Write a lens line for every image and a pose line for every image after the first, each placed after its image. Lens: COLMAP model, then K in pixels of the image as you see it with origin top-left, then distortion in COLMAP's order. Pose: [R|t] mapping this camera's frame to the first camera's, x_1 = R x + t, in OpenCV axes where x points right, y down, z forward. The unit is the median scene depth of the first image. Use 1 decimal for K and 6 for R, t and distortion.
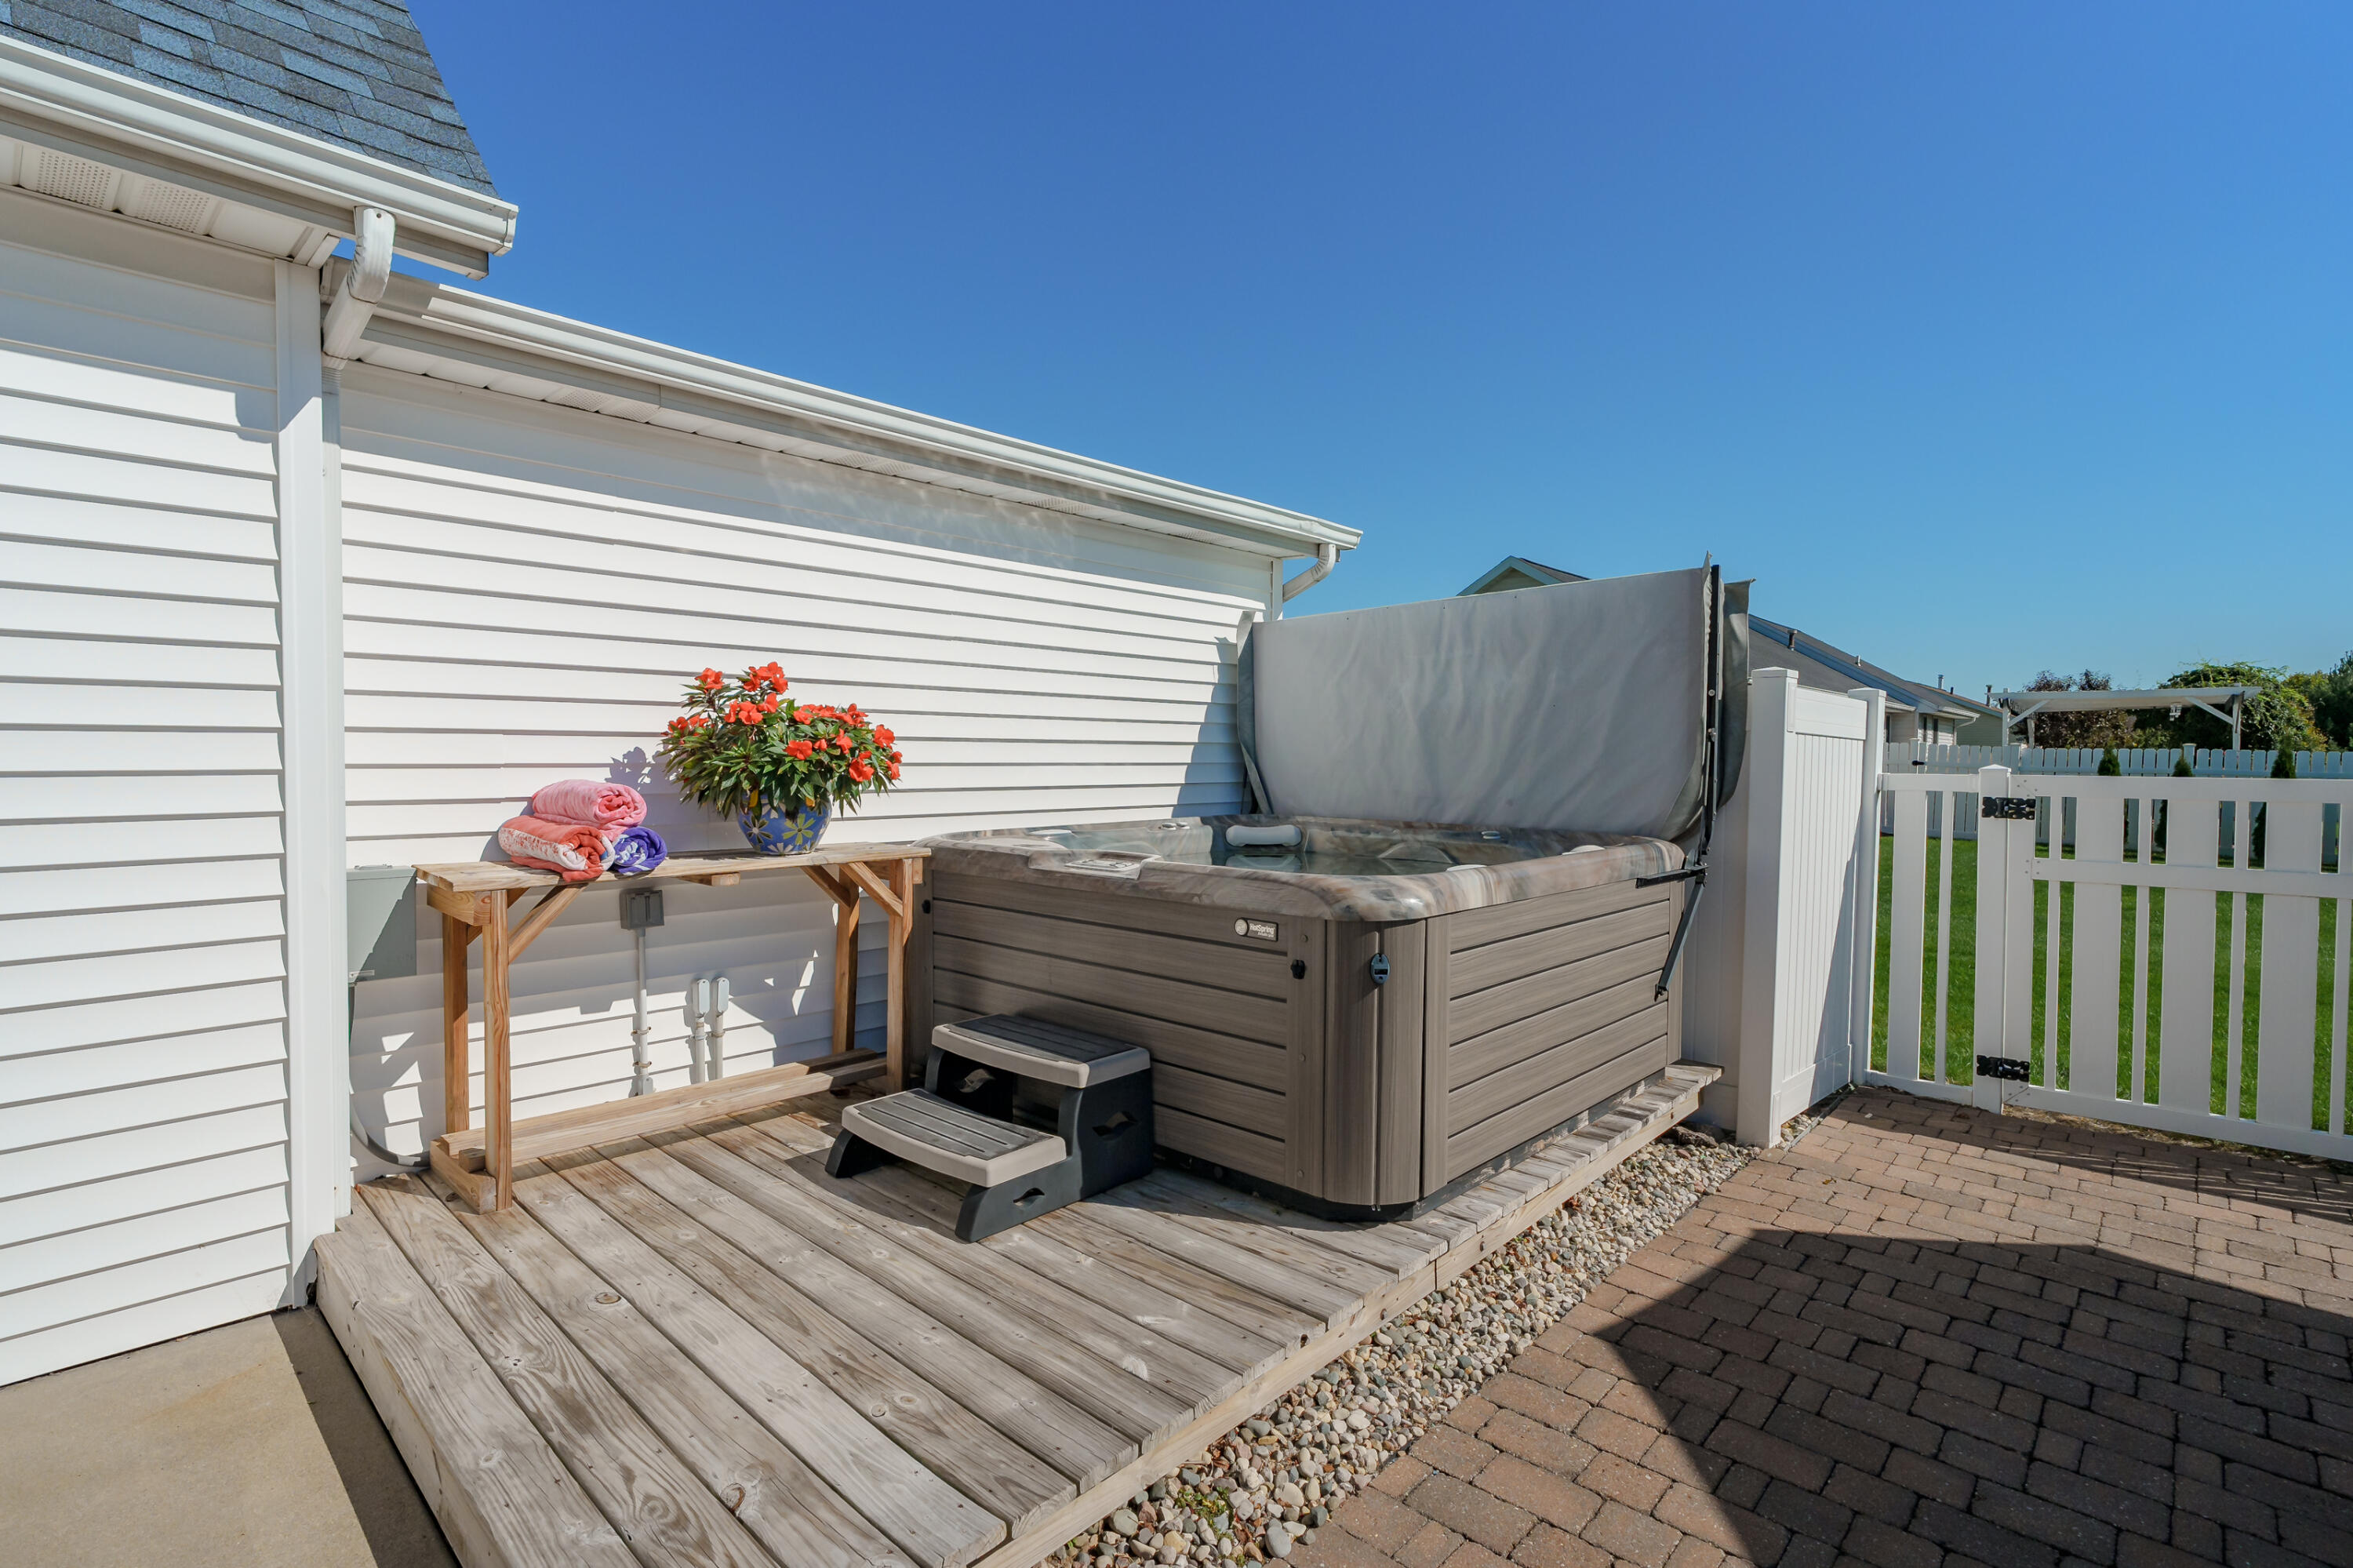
lens RADIAL K [[1142.2, 0, 1179.6], [0, 1142.2, 792.1], [0, 0, 1]] dist [0.005251, 0.000246]
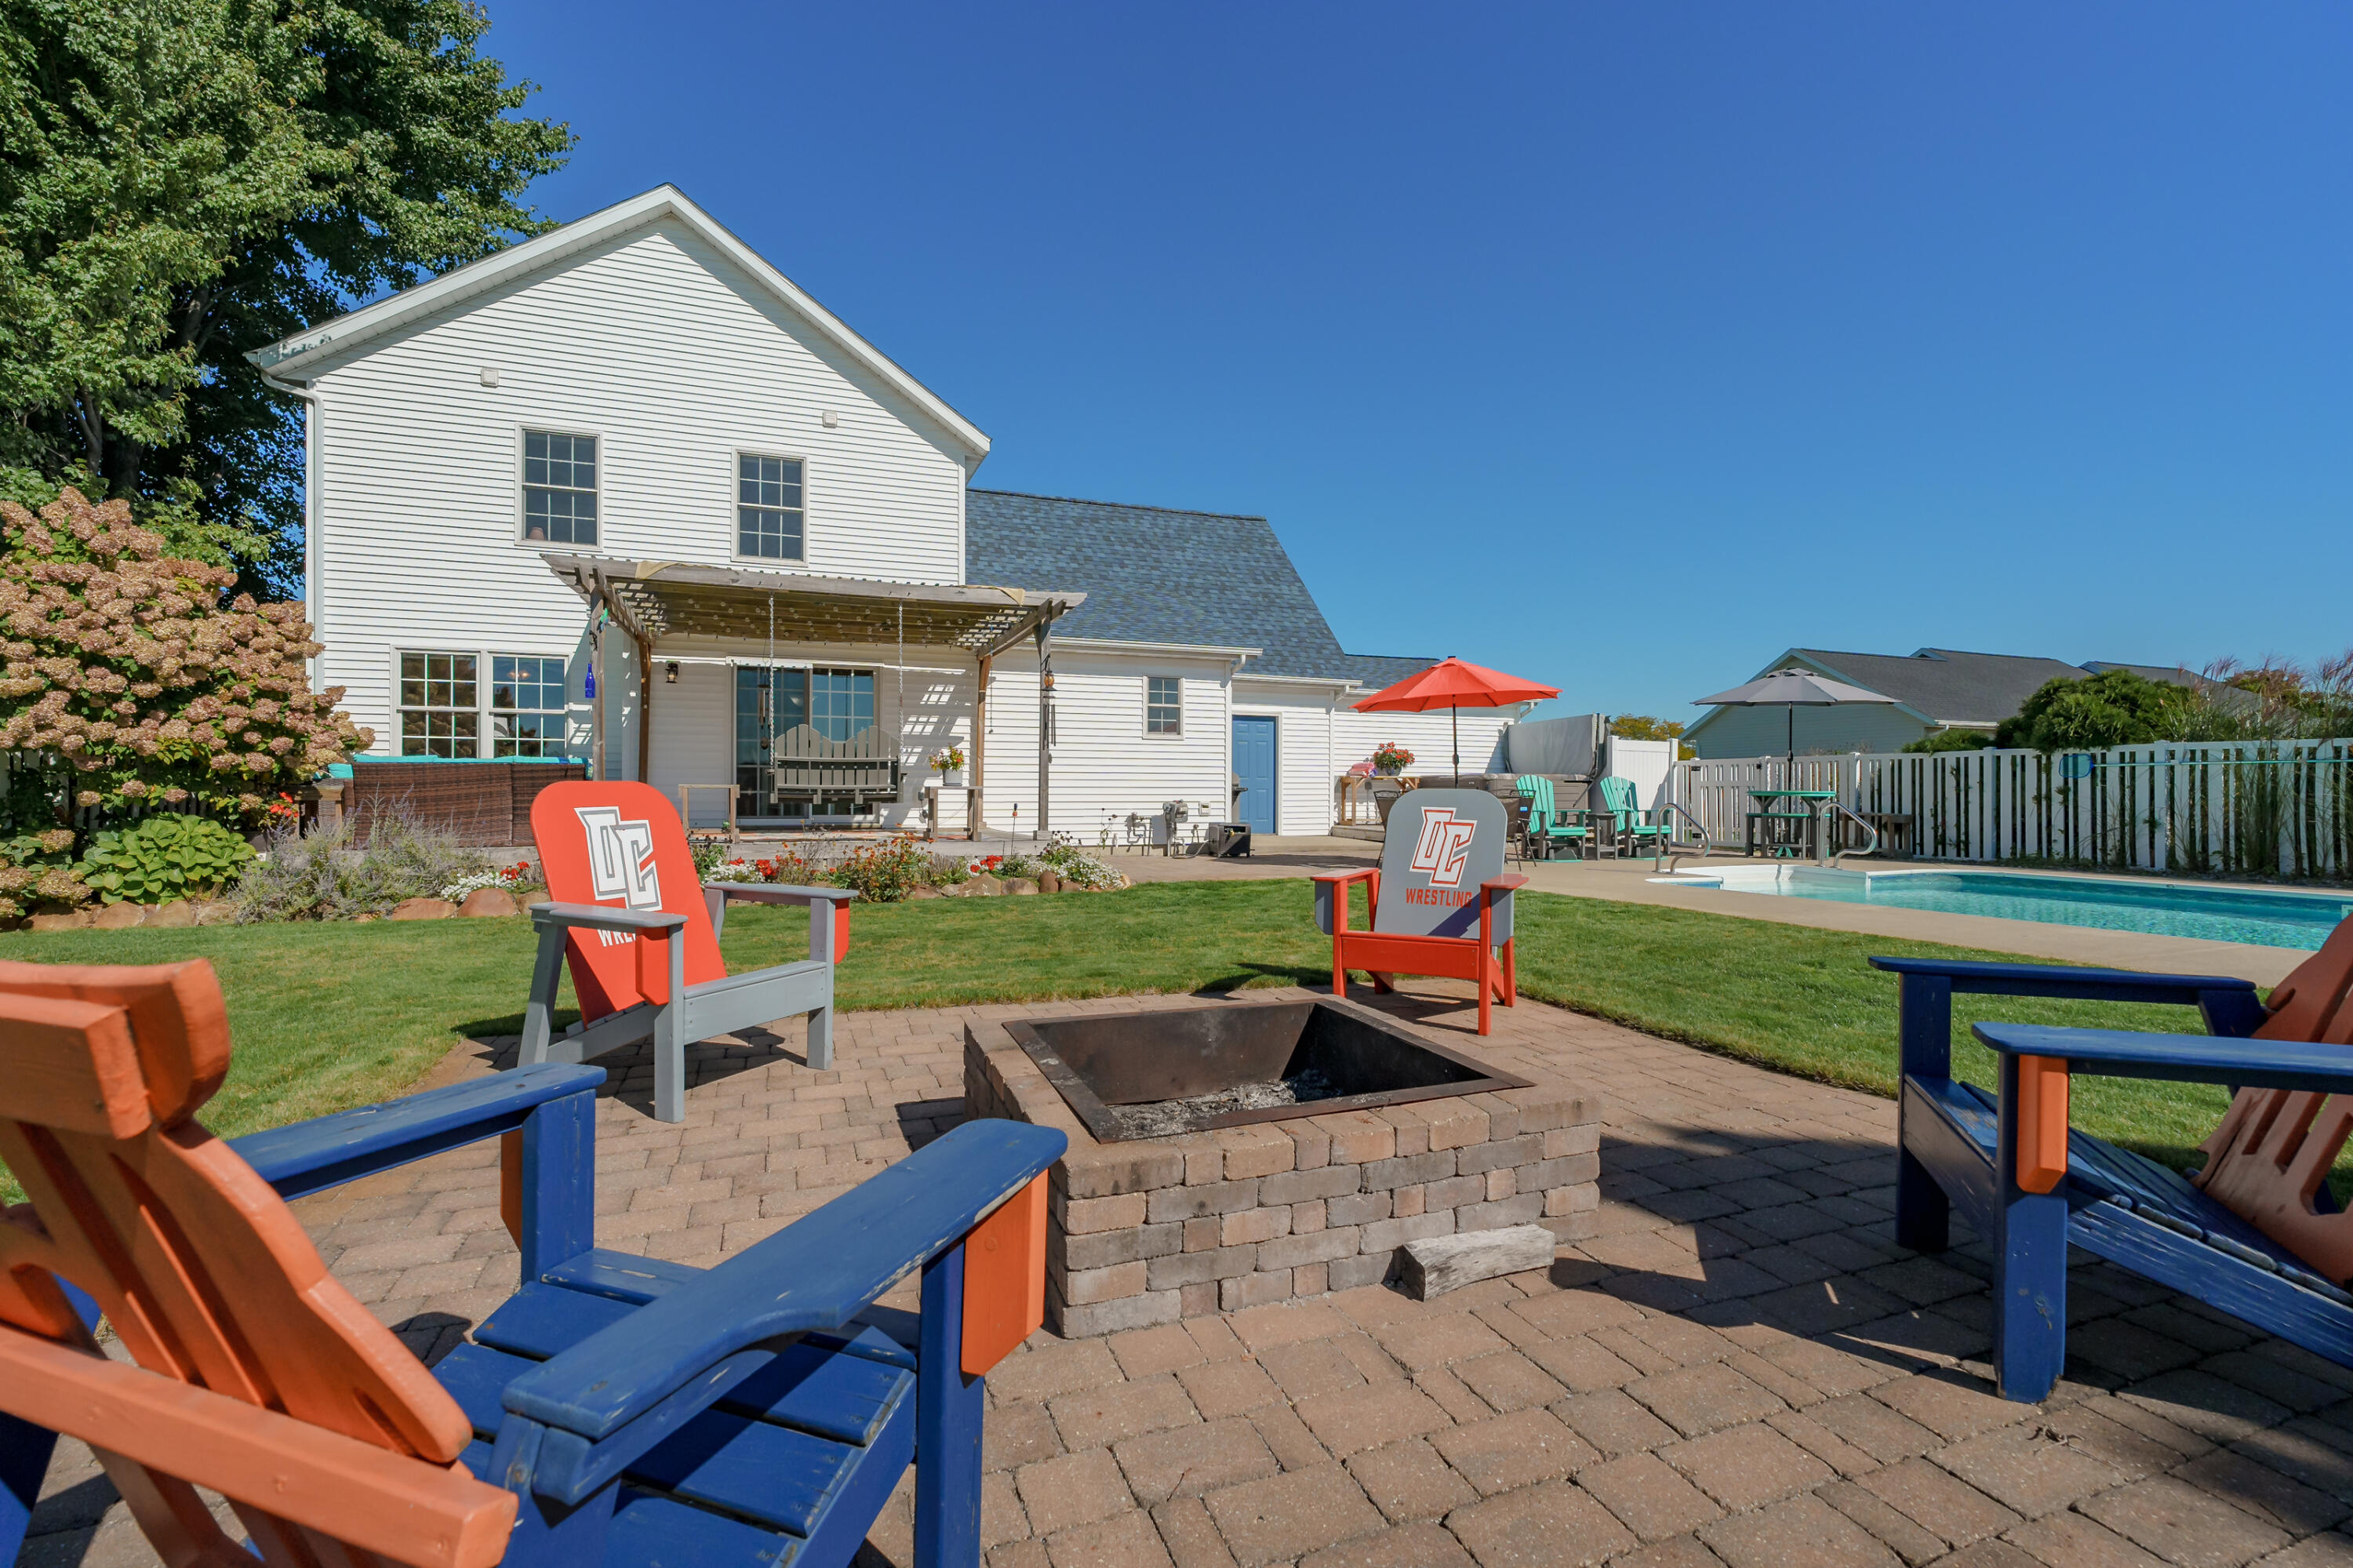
lens RADIAL K [[1053.7, 0, 1173.0], [0, 1053.7, 790.3], [0, 0, 1]] dist [-0.008891, 0.004184]
pose [[0.897646, -0.006601, -0.440667, 0.897687], [-0.011096, 0.999232, -0.037570, 0.311426], [0.440577, 0.038615, 0.896884, -3.853978]]
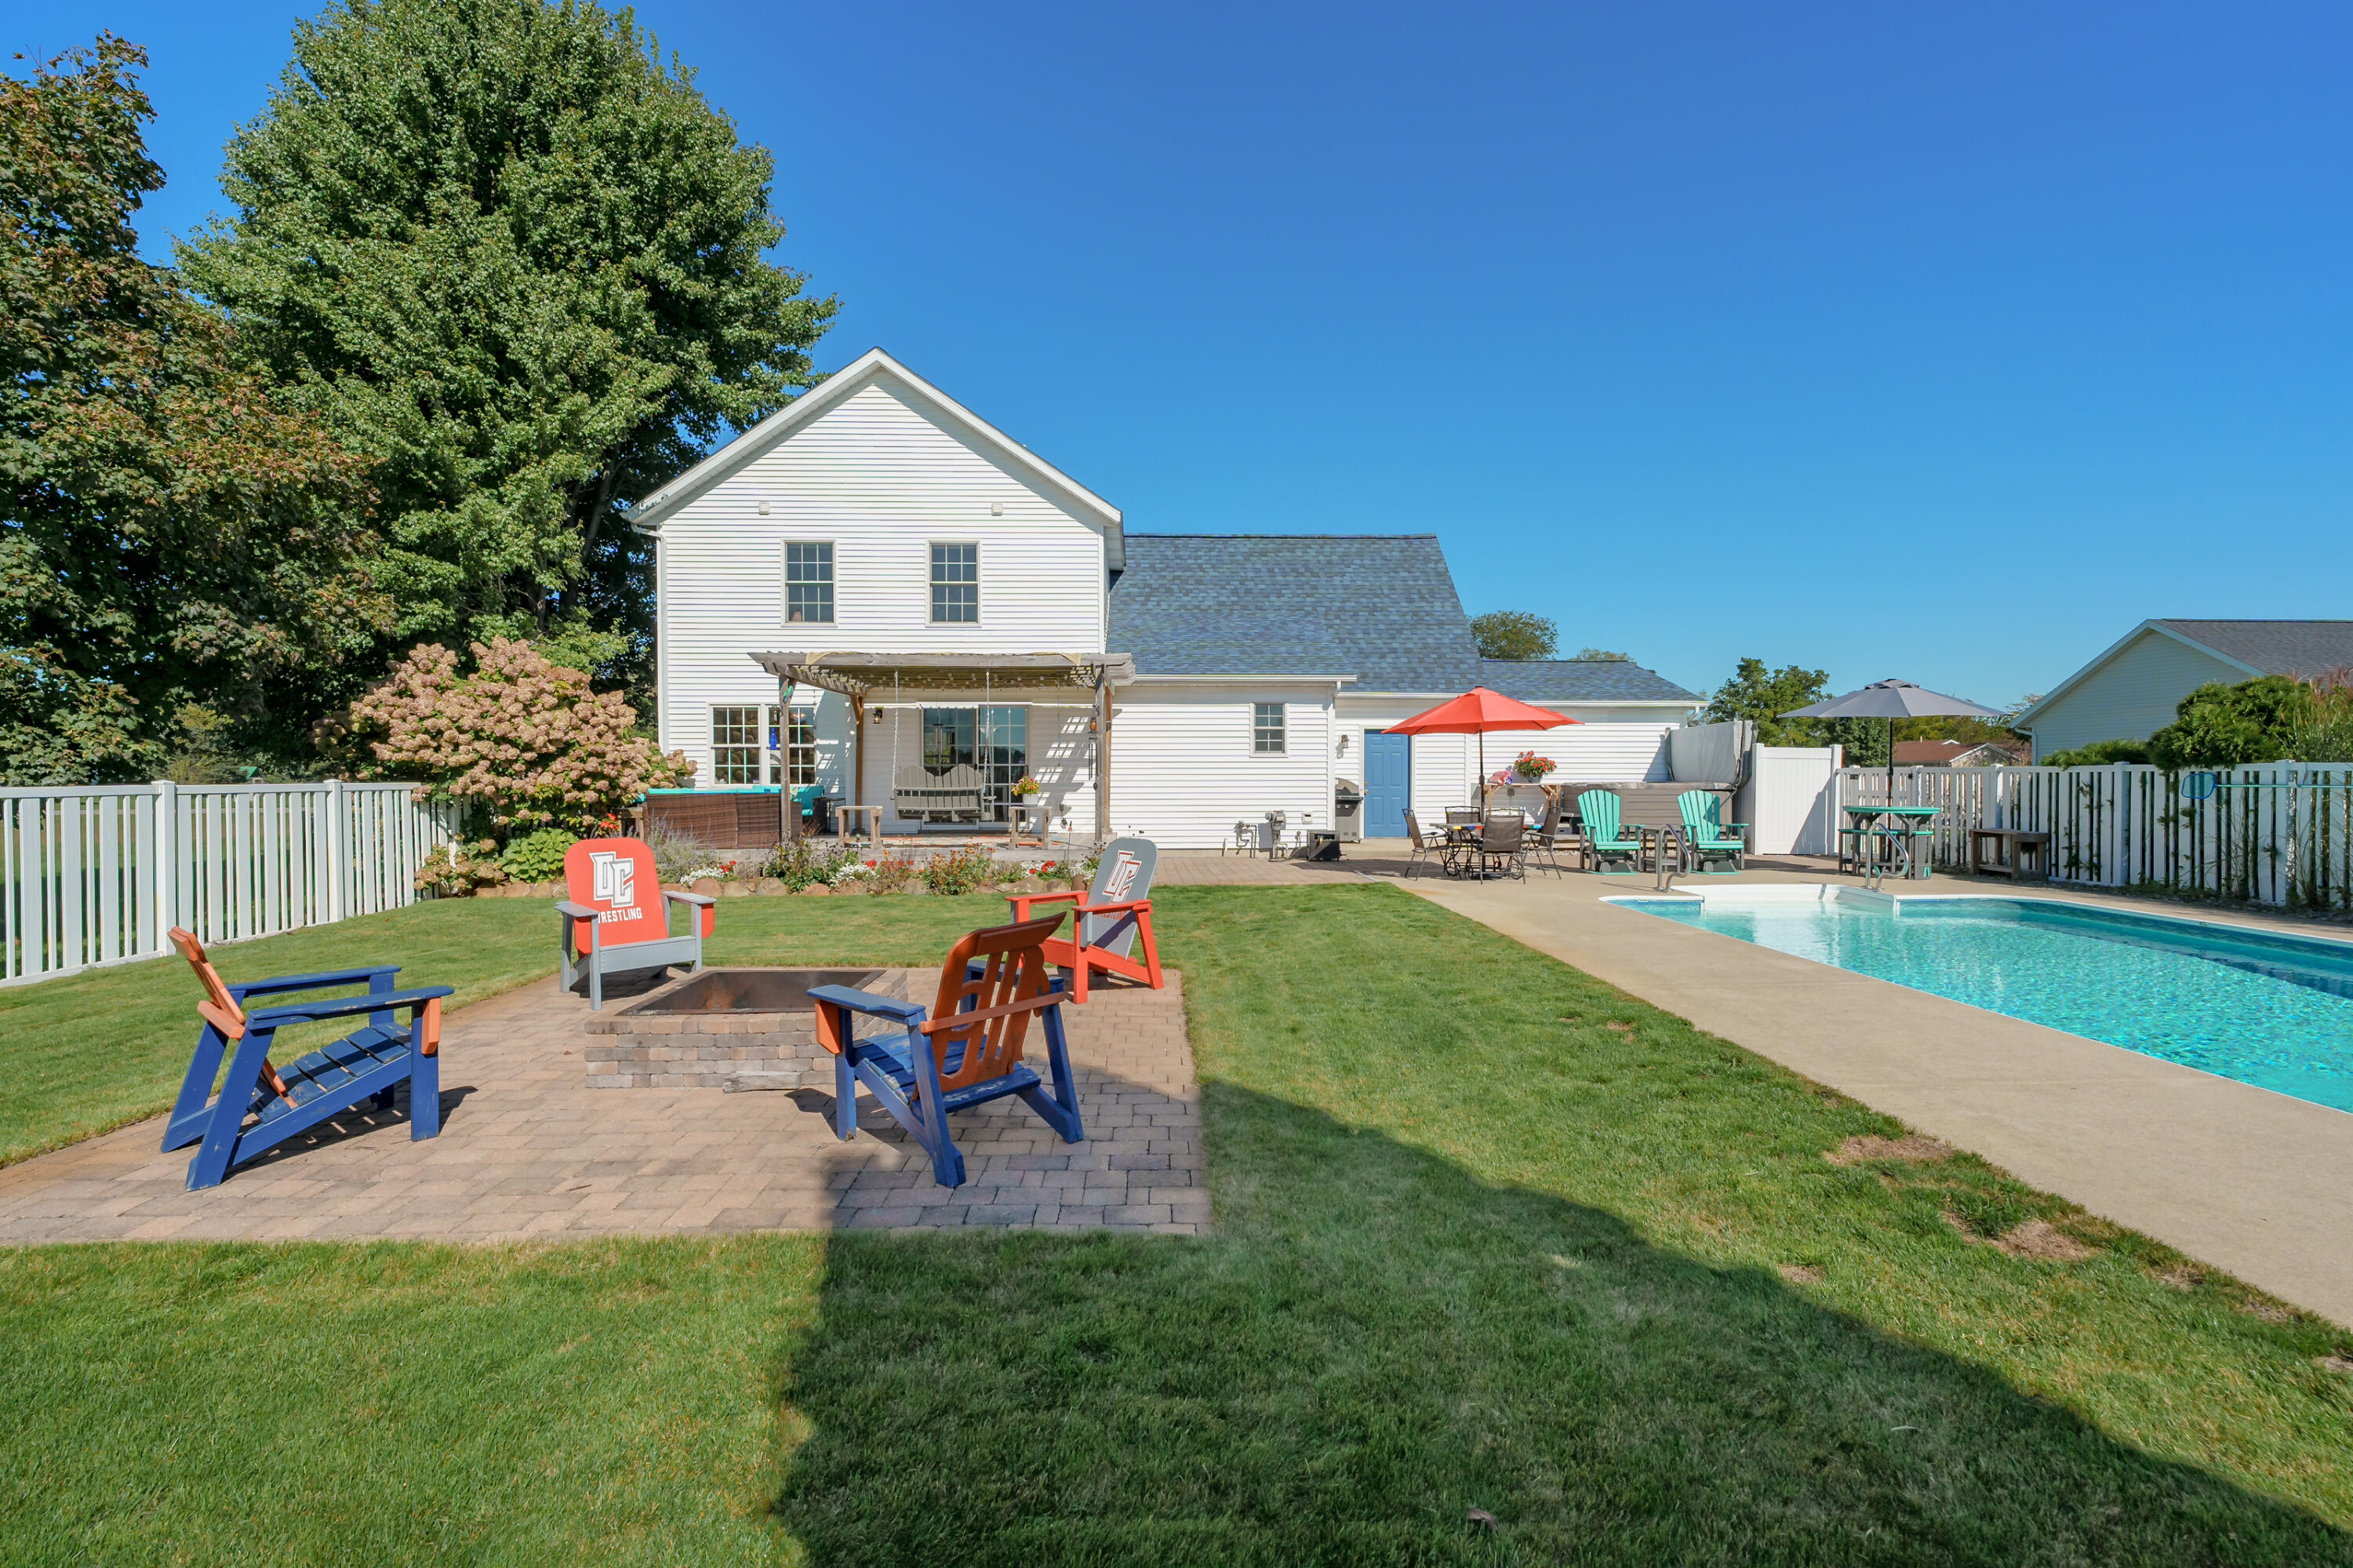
lens RADIAL K [[1053.7, 0, 1171.6], [0, 1053.7, 789.1], [0, 0, 1]] dist [-0.008891, 0.004184]
pose [[0.698533, 0.001767, -0.715576, 2.067944], [-0.018933, 0.999693, -0.016013, 0.193641], [0.715328, 0.024734, 0.698351, -3.812504]]
